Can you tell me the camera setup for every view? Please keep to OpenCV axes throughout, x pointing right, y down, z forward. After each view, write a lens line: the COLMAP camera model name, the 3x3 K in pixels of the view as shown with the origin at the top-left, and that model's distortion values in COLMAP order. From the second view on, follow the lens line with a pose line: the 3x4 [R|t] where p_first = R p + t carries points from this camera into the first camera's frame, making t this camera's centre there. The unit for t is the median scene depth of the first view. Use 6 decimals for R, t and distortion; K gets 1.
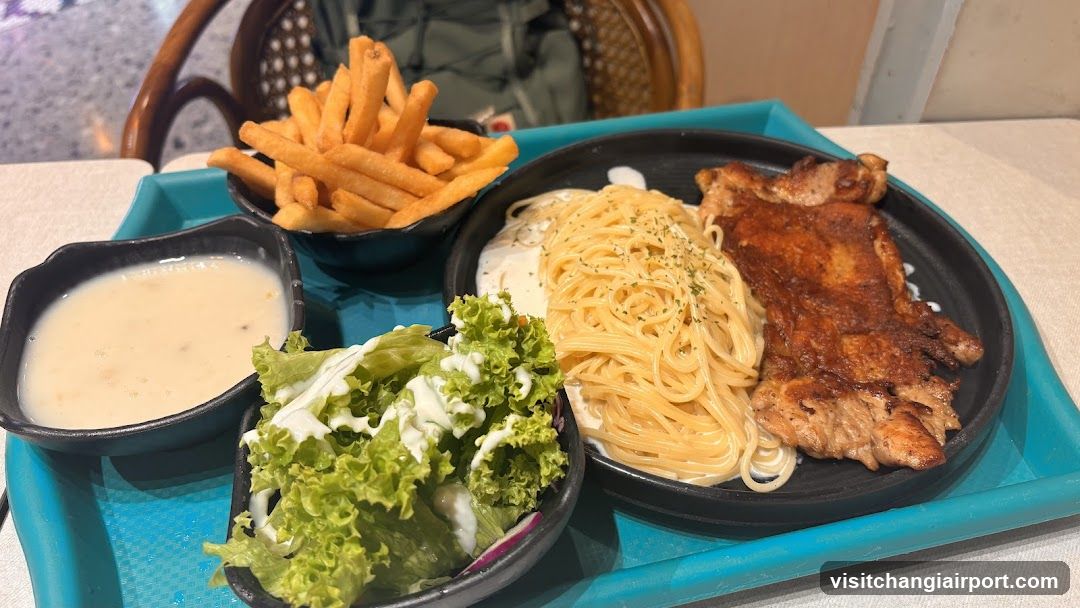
lens RADIAL K [[869.5, 0, 540.0], [0, 869.5, 304.0], [0, 0, 1]] dist [0.006386, 0.002978]
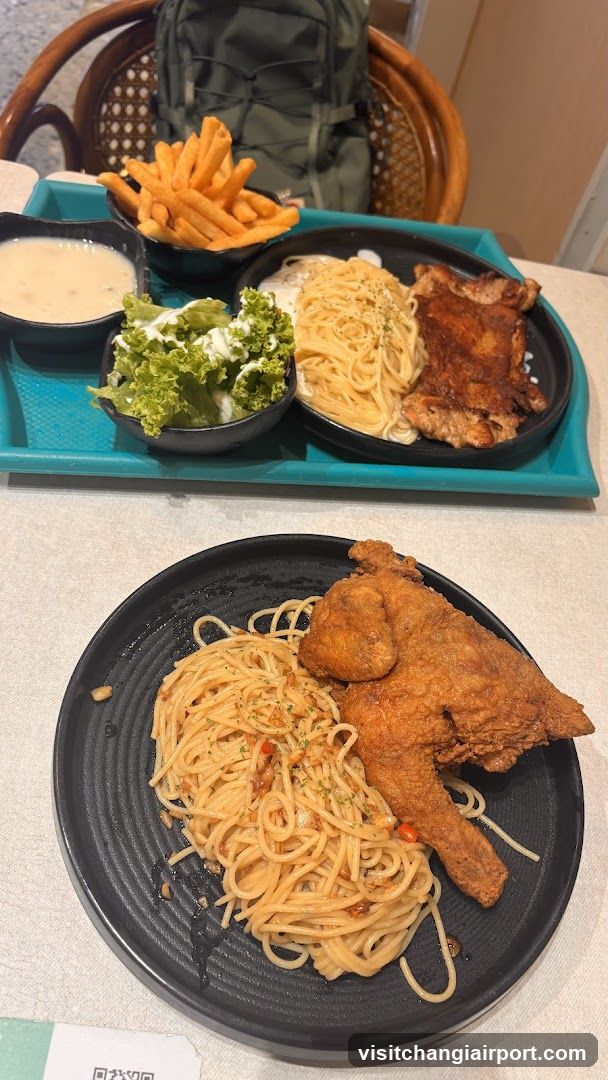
lens RADIAL K [[869.5, 0, 304.0], [0, 869.5, 540.0], [0, 0, 1]] dist [0.006386, 0.002978]
pose [[0.975437, 0.216156, 0.042415, 0.040286], [-0.220037, 0.965147, 0.141683, 0.152316], [-0.010311, -0.147536, 0.989003, -0.608496]]
